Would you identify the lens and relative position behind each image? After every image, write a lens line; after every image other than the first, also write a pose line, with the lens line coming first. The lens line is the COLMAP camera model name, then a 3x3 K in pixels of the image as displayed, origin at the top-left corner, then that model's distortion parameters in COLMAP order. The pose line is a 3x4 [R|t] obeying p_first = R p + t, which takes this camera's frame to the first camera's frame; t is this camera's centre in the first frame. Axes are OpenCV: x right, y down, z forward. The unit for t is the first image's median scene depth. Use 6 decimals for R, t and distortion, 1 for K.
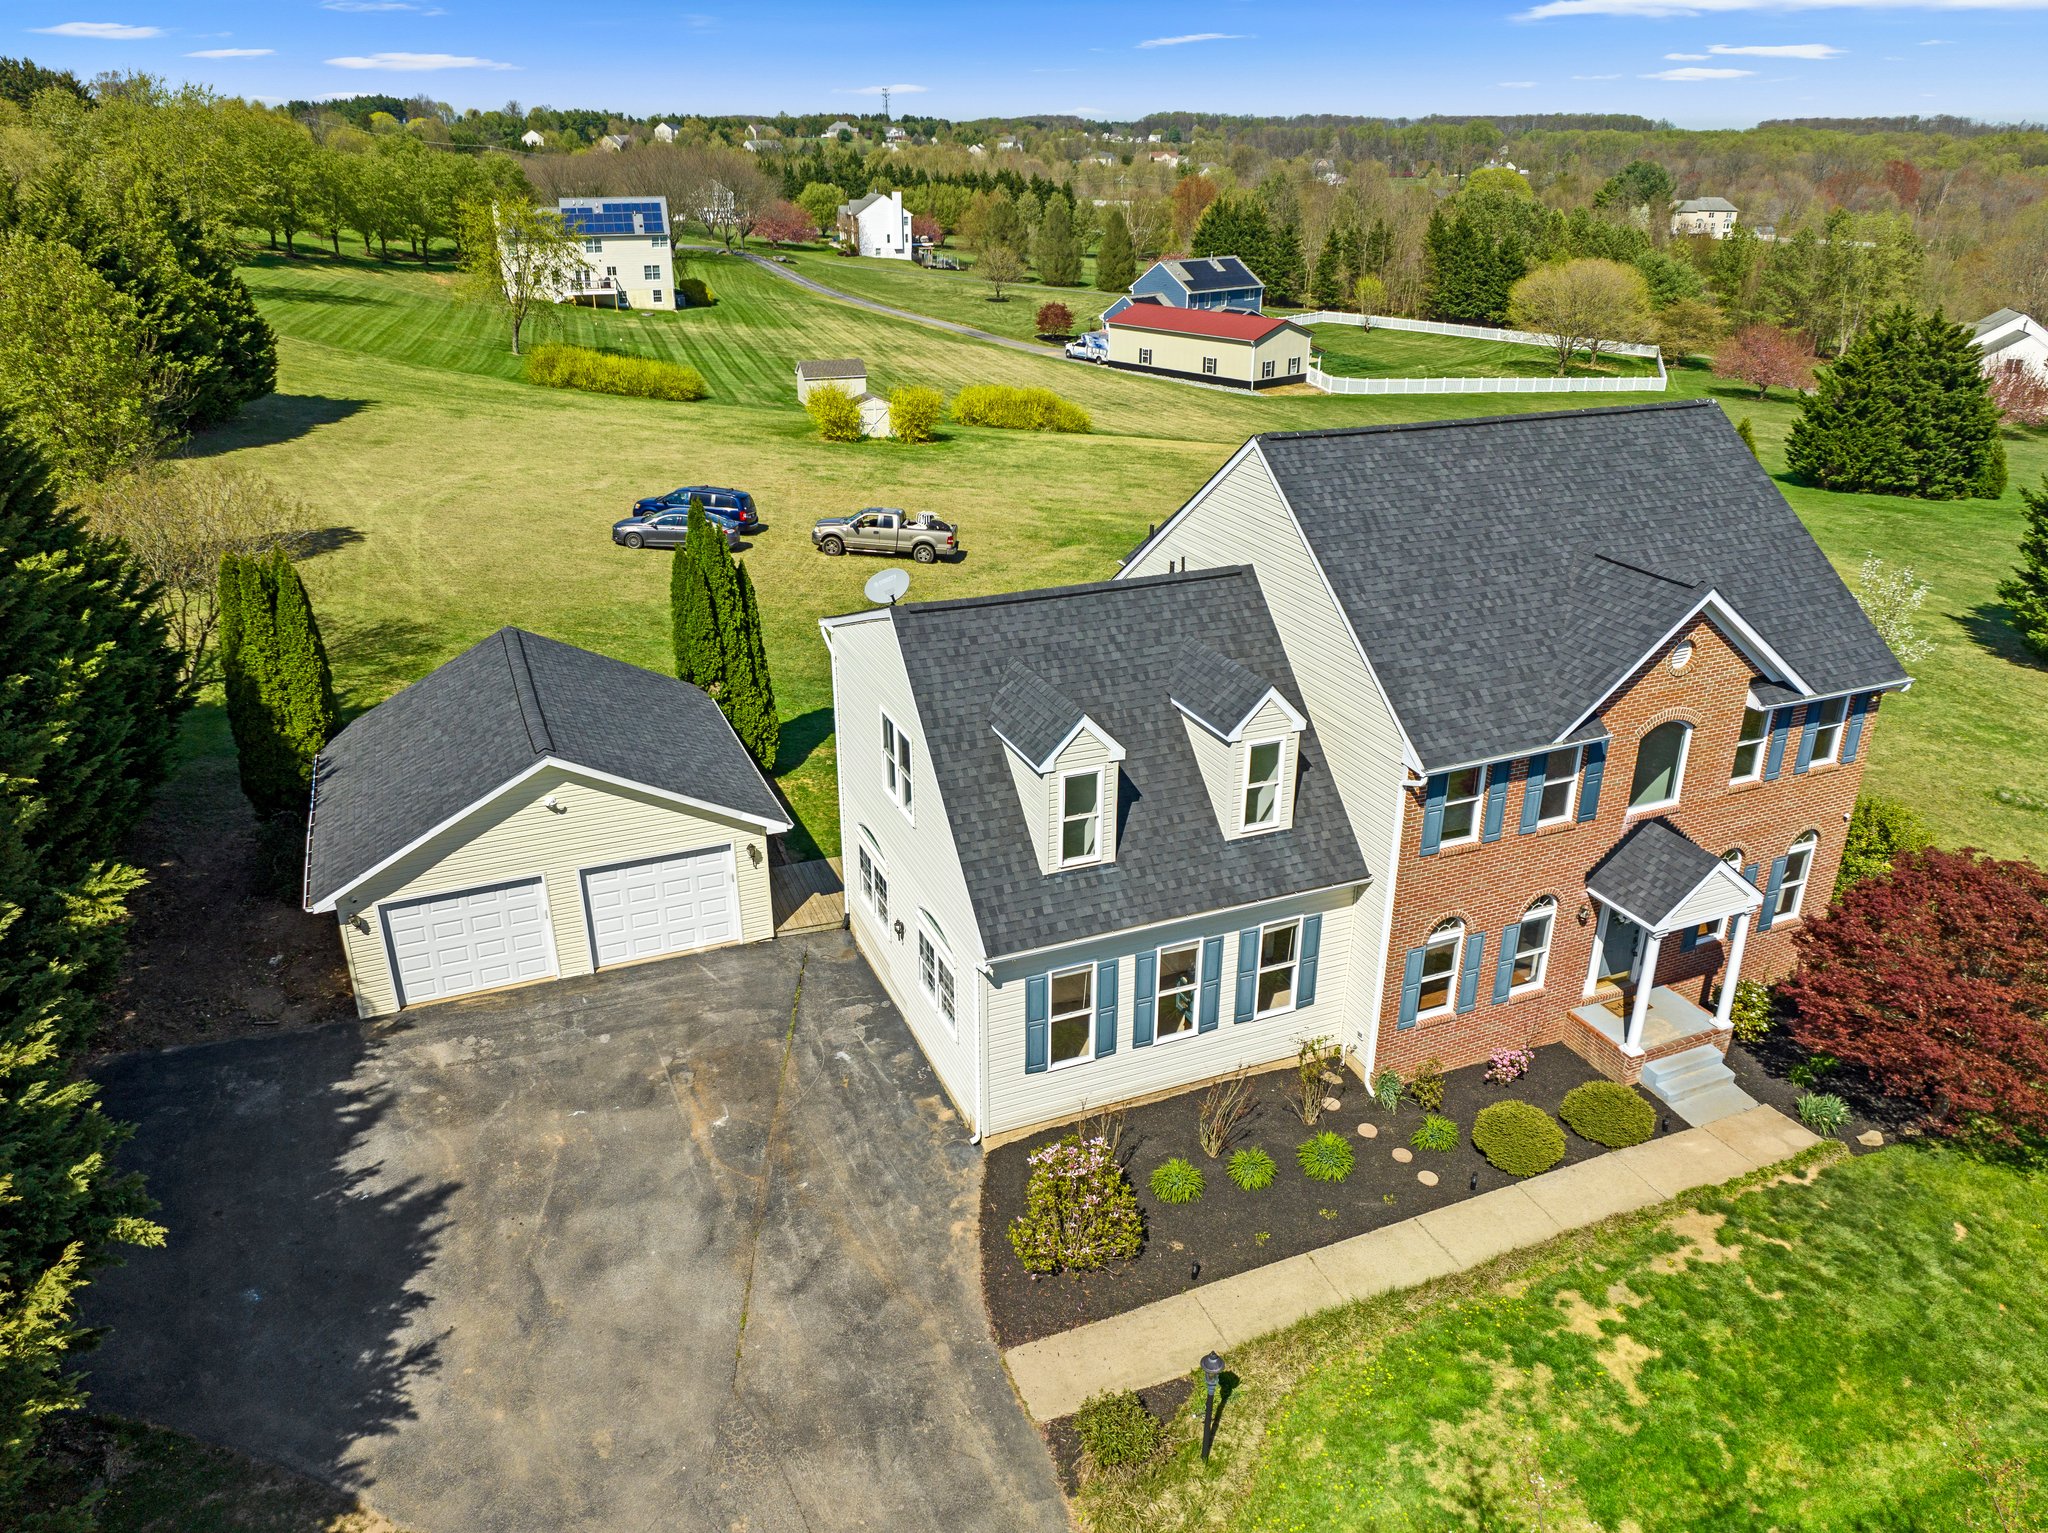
lens RADIAL K [[1459.9, 0, 1004.1], [0, 1459.9, 766.5], [0, 0, 1]] dist [-0.049949, 0.023637]
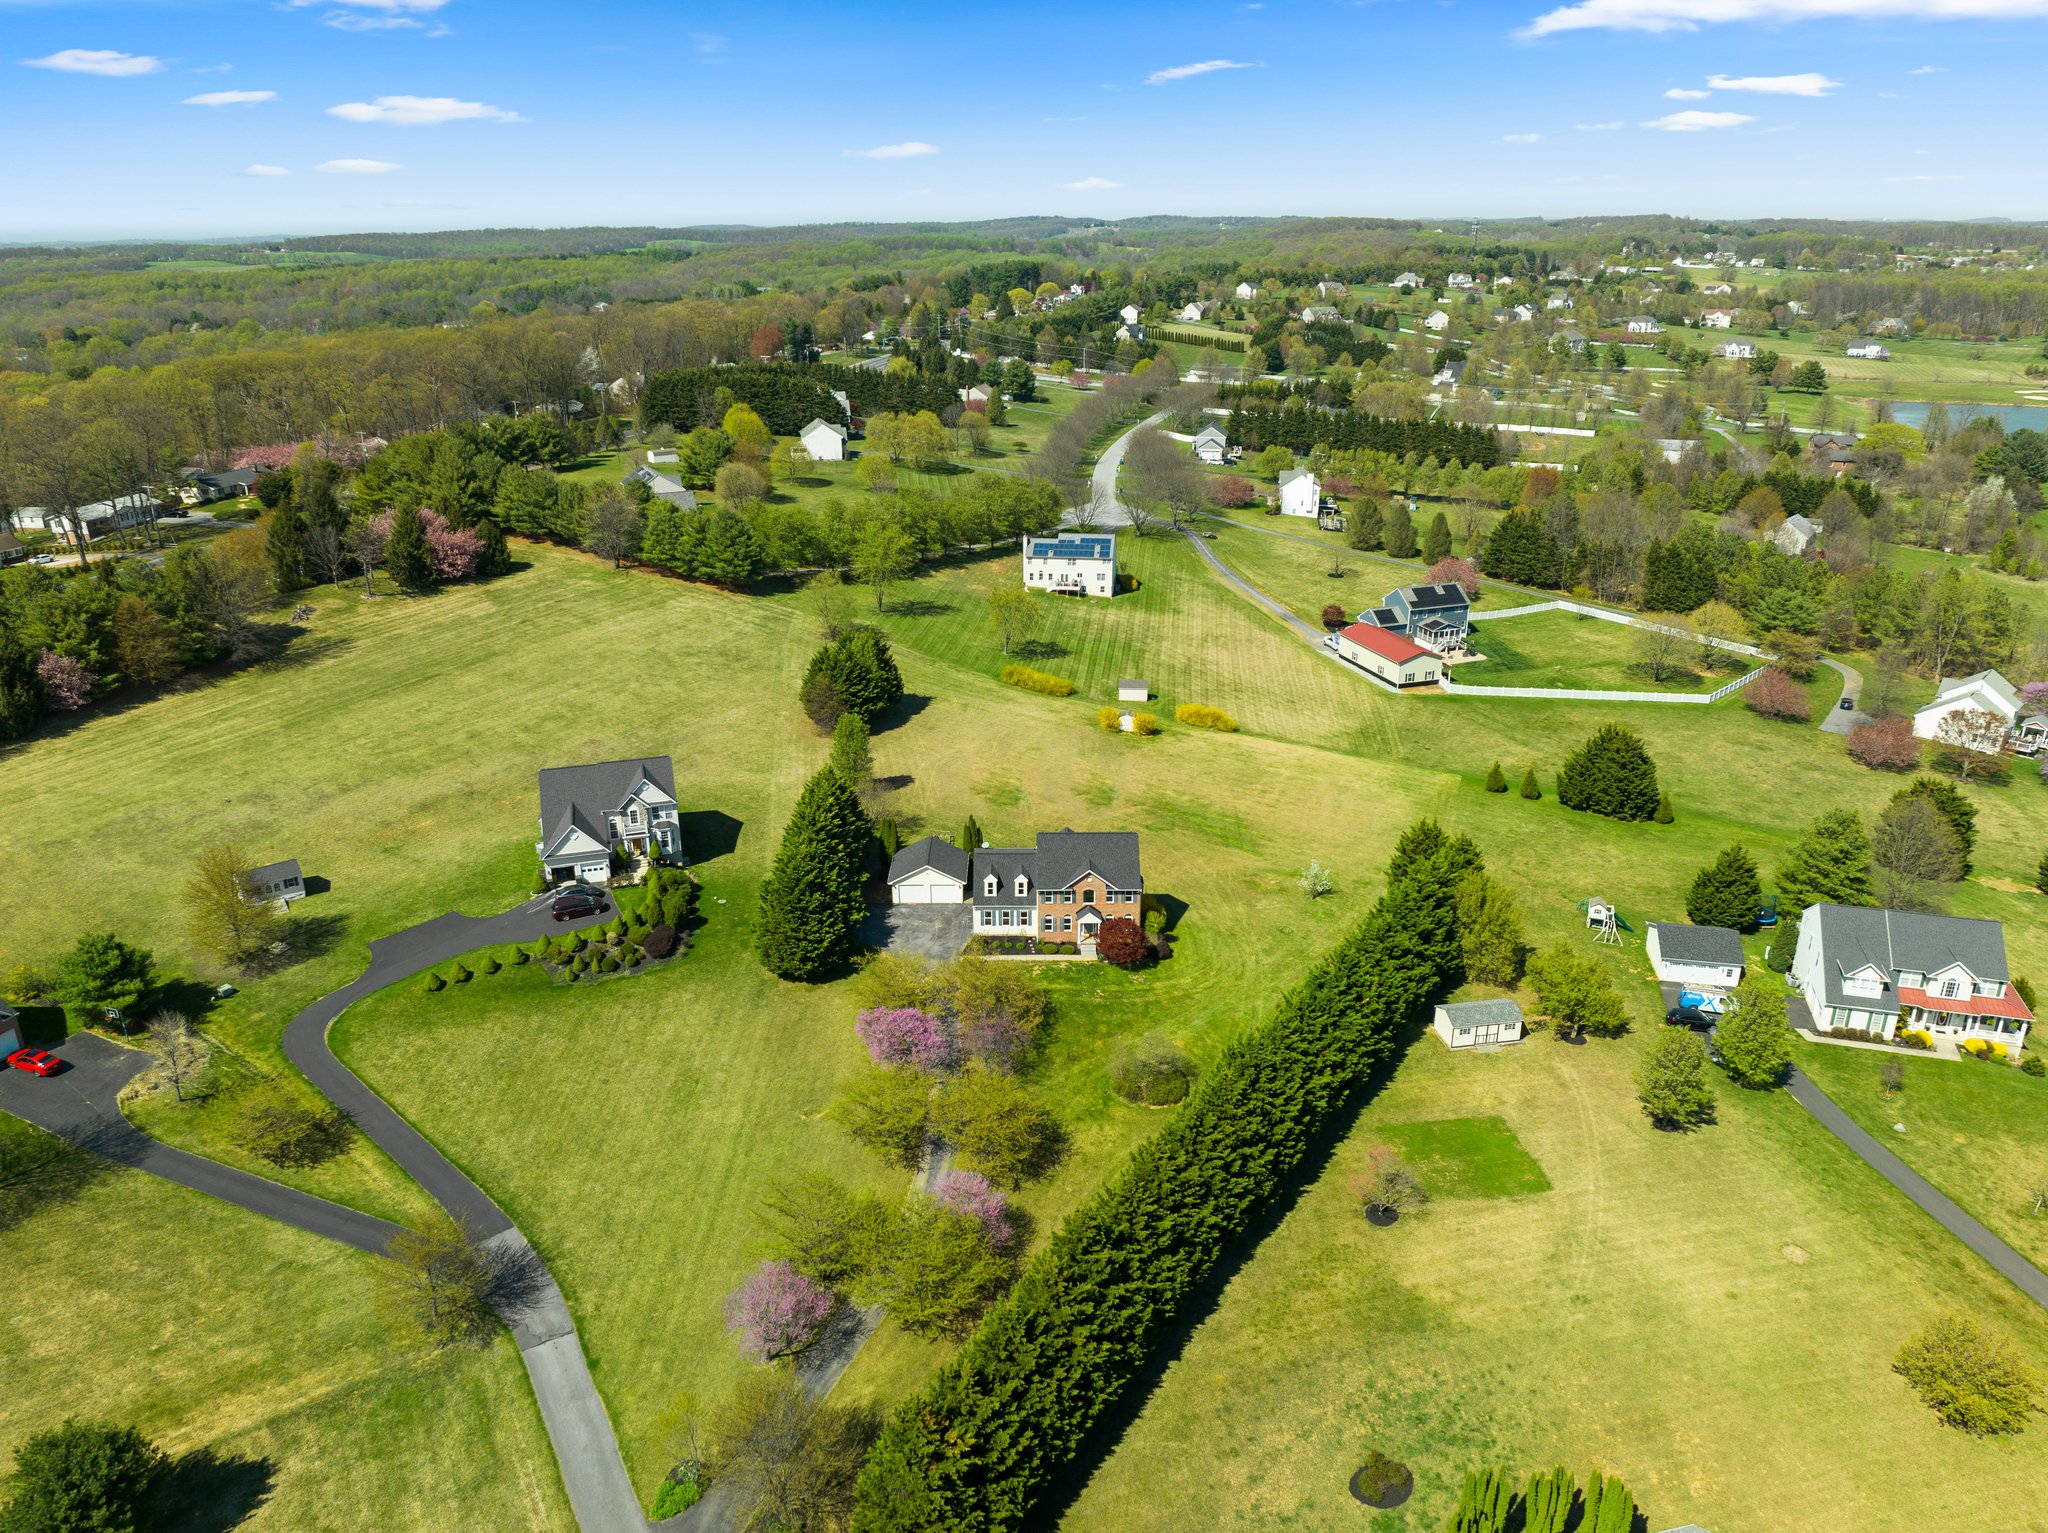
lens RADIAL K [[1459.9, 0, 1022.5], [0, 1459.9, 745.6], [0, 0, 1]] dist [-0.049949, 0.023637]
pose [[0.924990, 0.134034, -0.355568, 2.207954], [-0.152642, 0.987974, -0.024667, -0.420239], [0.347986, 0.077092, 0.934325, -4.707308]]
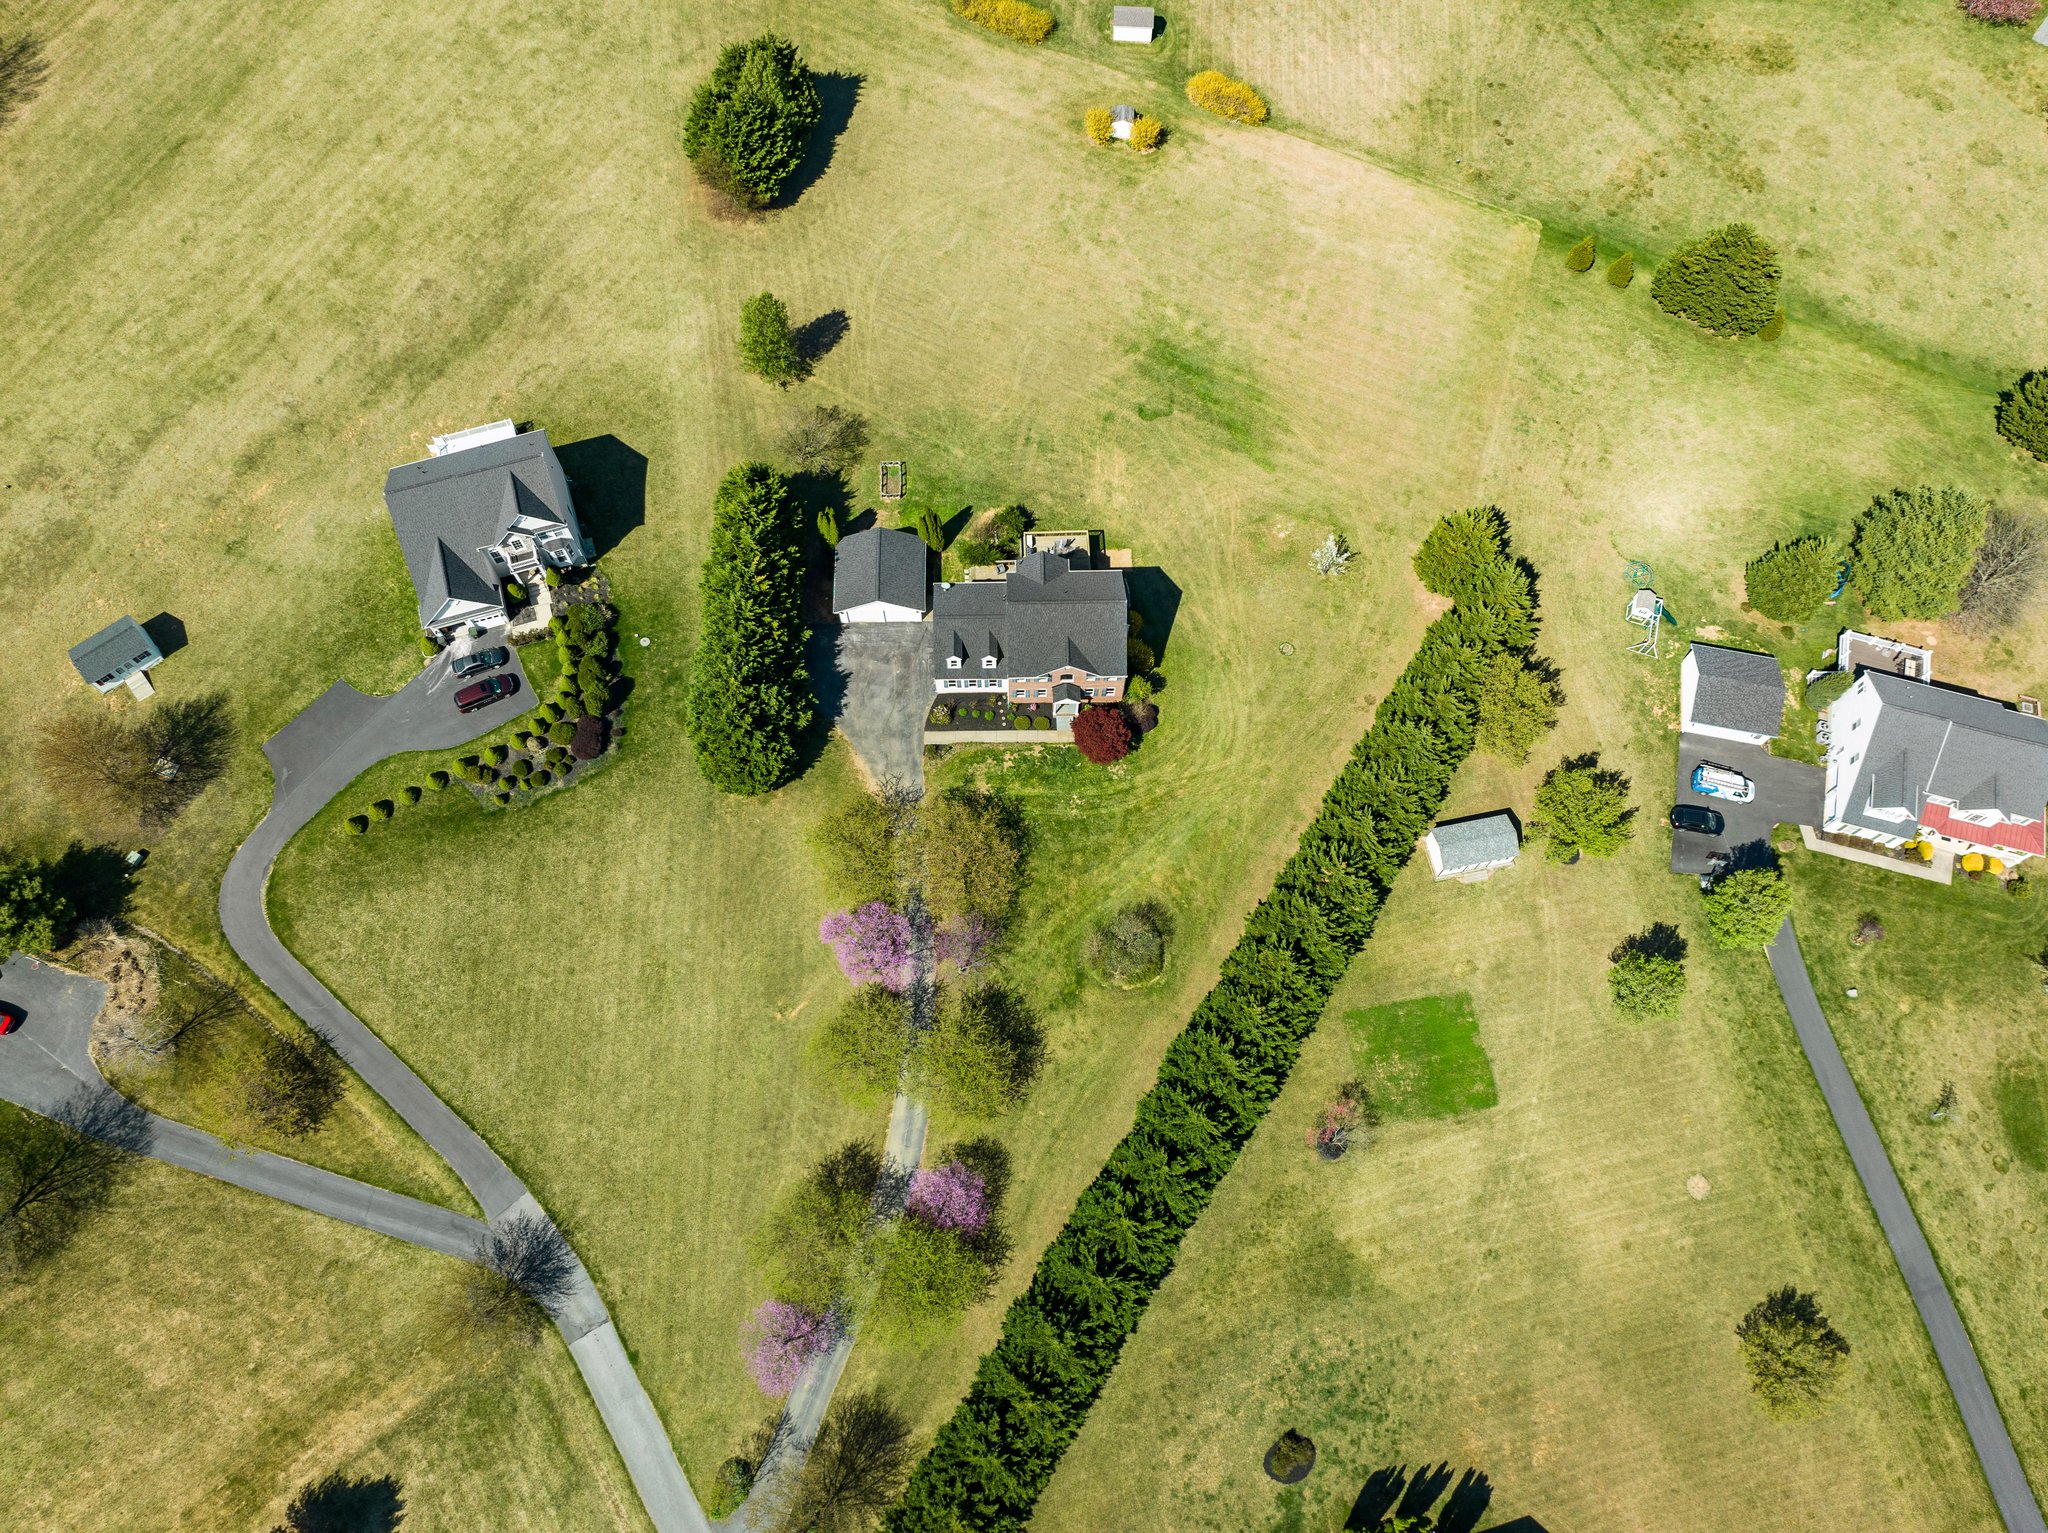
lens RADIAL K [[1459.9, 0, 1020.7], [0, 1459.9, 774.4], [0, 0, 1]] dist [-0.049949, 0.023637]
pose [[0.932567, 0.337928, -0.126981, 1.056743], [-0.153859, 0.690267, 0.707007, -3.401168], [0.326568, -0.639794, 0.695714, -2.916621]]
